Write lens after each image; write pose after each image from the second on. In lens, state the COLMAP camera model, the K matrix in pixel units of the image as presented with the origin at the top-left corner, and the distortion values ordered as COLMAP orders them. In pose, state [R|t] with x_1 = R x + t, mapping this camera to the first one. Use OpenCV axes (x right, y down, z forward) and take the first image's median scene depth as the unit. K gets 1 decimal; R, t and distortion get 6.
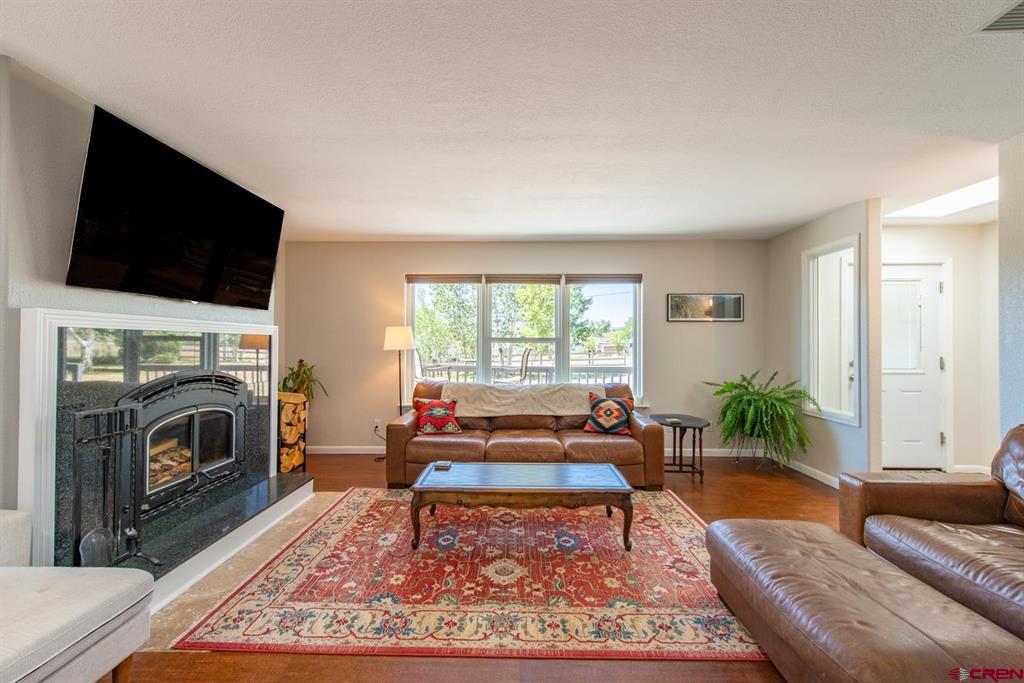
lens RADIAL K [[398.2, 0, 514.0], [0, 398.2, 341.4], [0, 0, 1]] dist [0.010940, -0.003791]
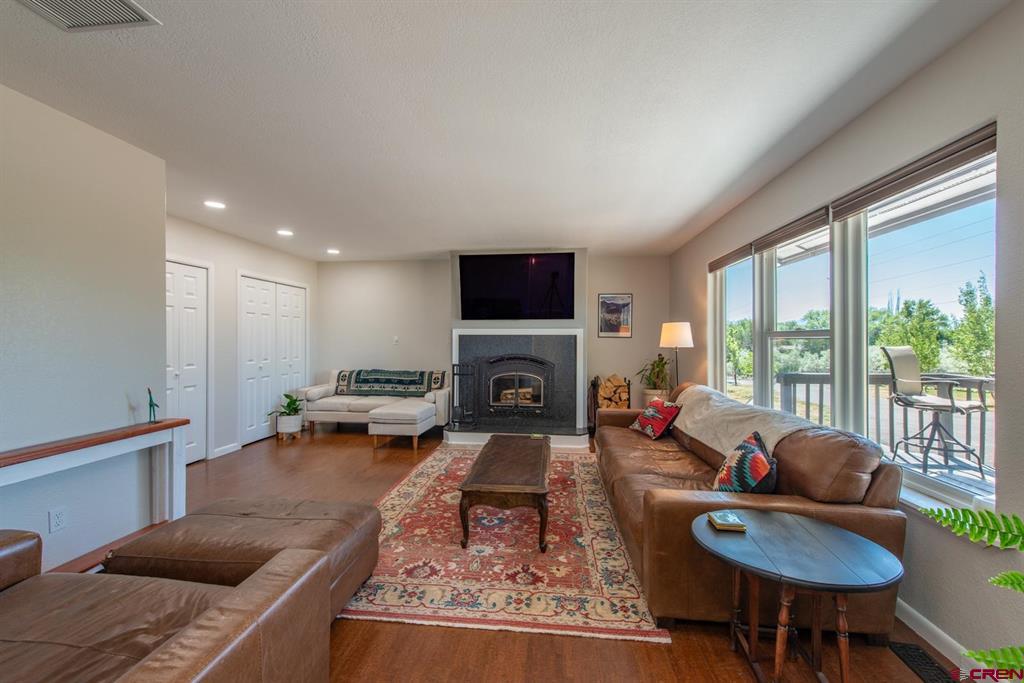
lens RADIAL K [[398.2, 0, 514.8], [0, 398.2, 340.0], [0, 0, 1]] dist [0.010940, -0.003791]
pose [[-0.088704, -0.000669, -0.996058, 1.508117], [0.006547, 0.999978, -0.001255, 0.004837], [0.996037, -0.006633, -0.088697, 1.443937]]
